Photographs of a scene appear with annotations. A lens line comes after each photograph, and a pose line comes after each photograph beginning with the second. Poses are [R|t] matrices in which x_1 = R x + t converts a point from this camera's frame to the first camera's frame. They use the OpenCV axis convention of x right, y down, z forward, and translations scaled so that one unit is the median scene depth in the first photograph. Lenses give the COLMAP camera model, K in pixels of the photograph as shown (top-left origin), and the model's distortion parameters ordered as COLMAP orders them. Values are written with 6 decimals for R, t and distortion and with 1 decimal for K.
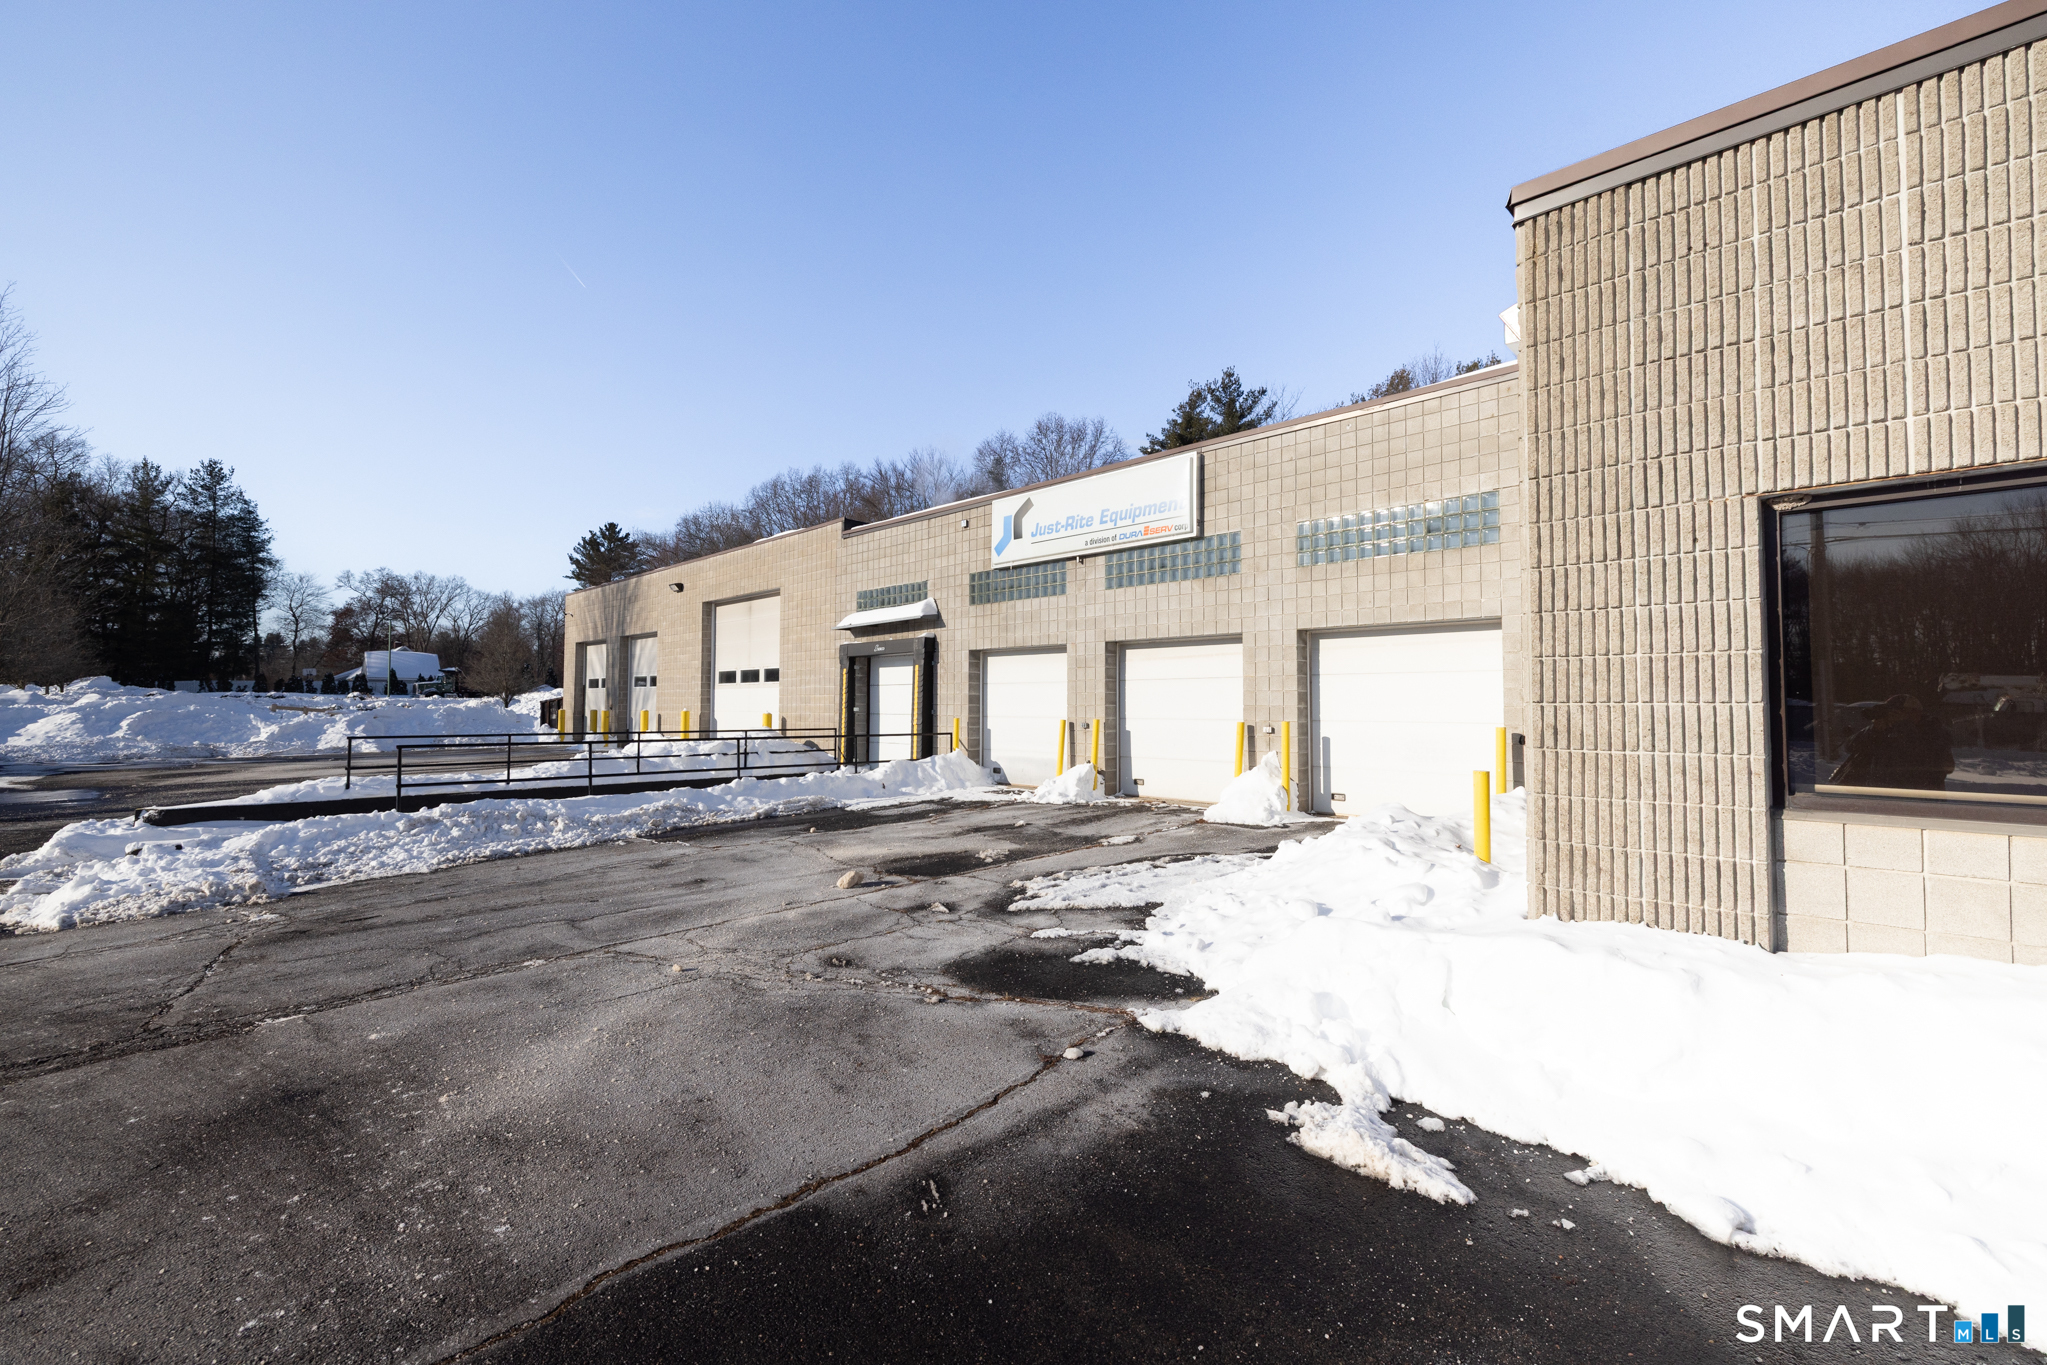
lens RADIAL K [[865.1, 0, 1048.3], [0, 865.1, 685.6], [0, 0, 1]] dist [-0.000831, -0.000065]
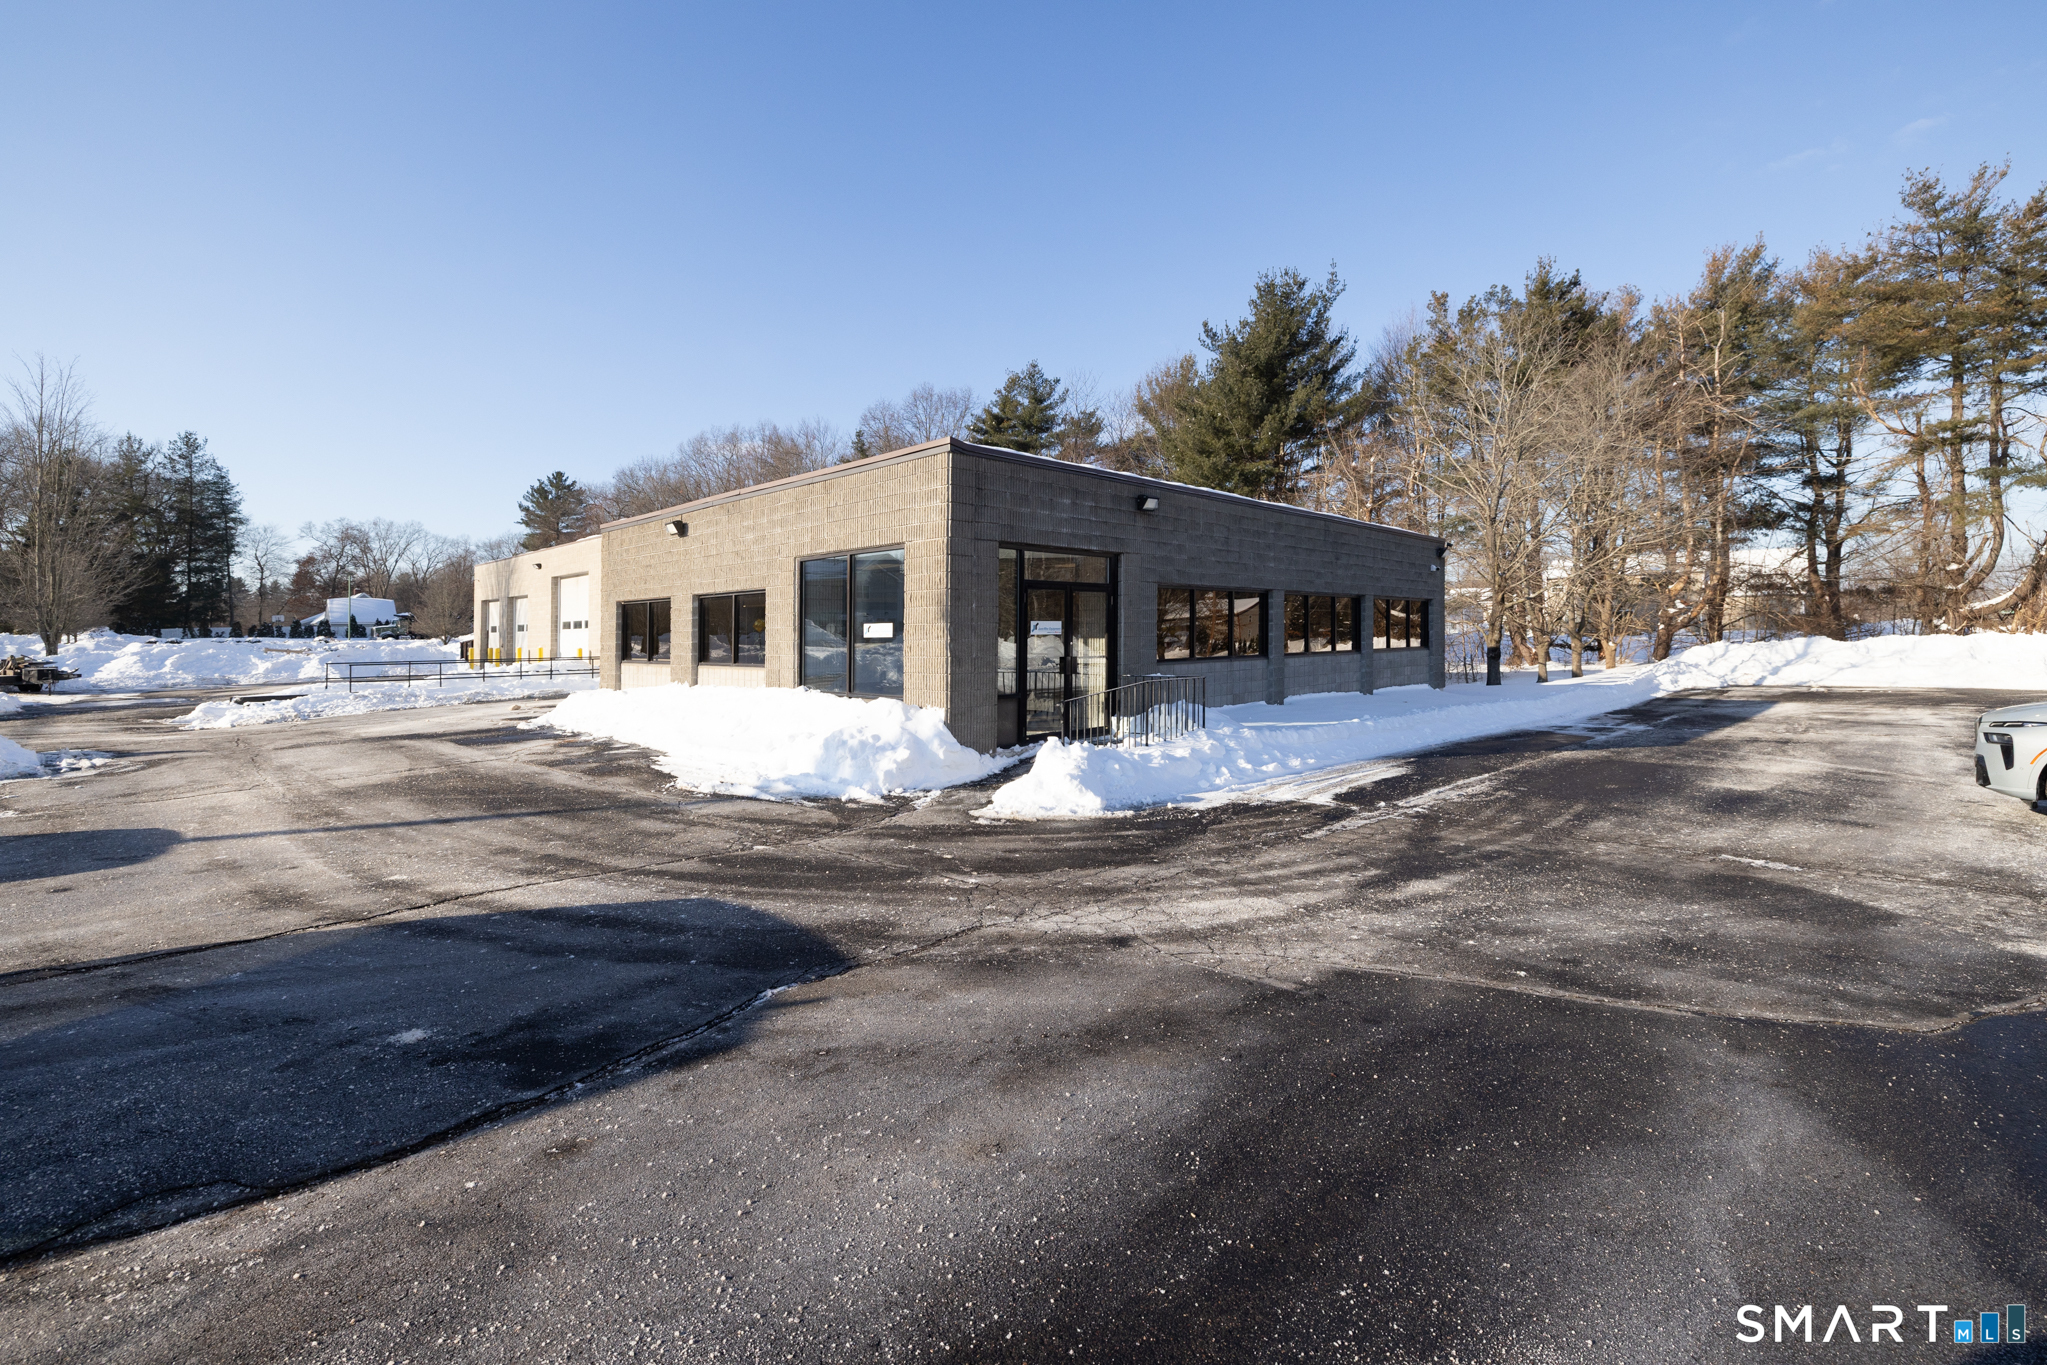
lens RADIAL K [[868.7, 0, 1025.7], [0, 868.7, 617.5], [0, 0, 1]] dist [-0.000499, -0.000022]
pose [[0.999817, -0.016885, 0.008991, 0.119403], [0.016865, 0.999855, 0.002247, -0.003667], [-0.009028, -0.002095, 0.999957, -0.153987]]
